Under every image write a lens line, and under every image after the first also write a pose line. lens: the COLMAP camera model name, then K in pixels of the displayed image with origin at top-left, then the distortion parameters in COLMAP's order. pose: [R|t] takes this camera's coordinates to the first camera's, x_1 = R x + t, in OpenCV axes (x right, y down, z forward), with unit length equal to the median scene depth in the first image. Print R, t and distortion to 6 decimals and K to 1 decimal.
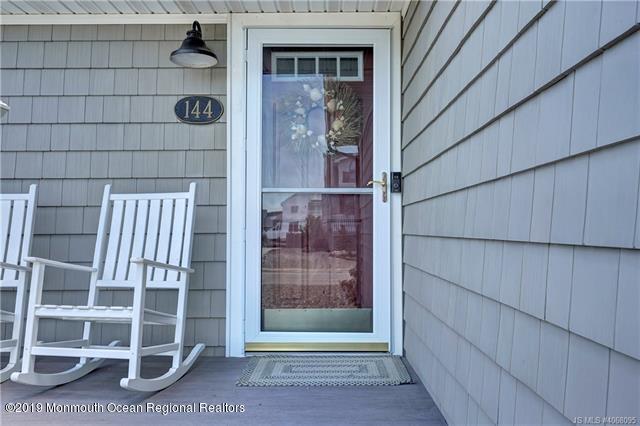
lens RADIAL K [[539.5, 0, 319.3], [0, 539.5, 214.0], [0, 0, 1]] dist [0.054627, 0.000185]
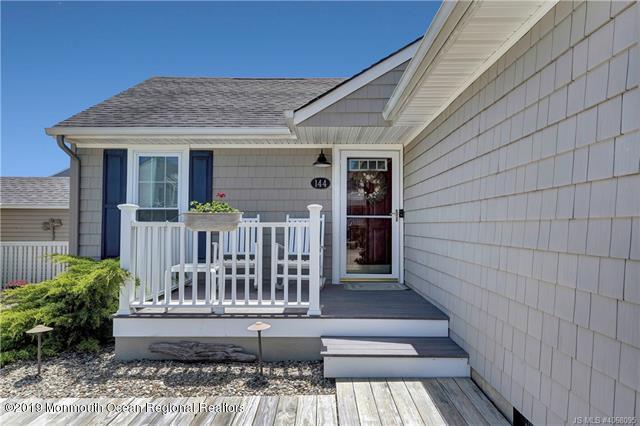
lens RADIAL K [[403.6, 0, 320.9], [0, 403.6, 212.6], [0, 0, 1]] dist [0.001718, 0.000588]
pose [[0.999966, 0.005108, 0.006435, -0.234168], [-0.005109, 0.999987, 0.000165, -0.060848], [-0.006434, -0.000198, 0.999979, -0.828941]]
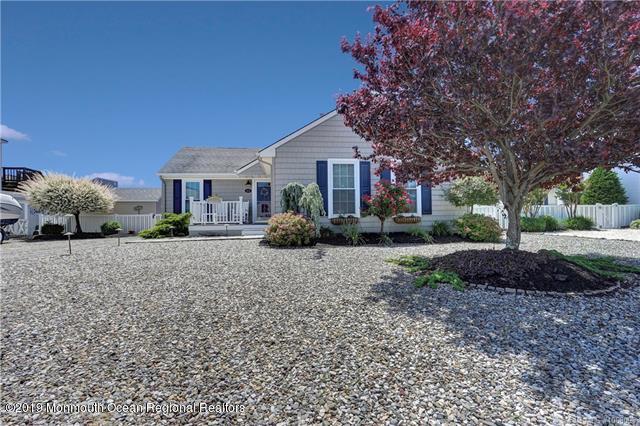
lens RADIAL K [[290.7, 0, 319.1], [0, 290.7, 216.1], [0, 0, 1]] dist [-0.005216, 0.002297]
pose [[0.991169, -0.010338, 0.132202, 0.214104], [0.006863, 0.999620, 0.026714, 0.057373], [-0.132428, -0.025571, 0.990863, -3.136974]]
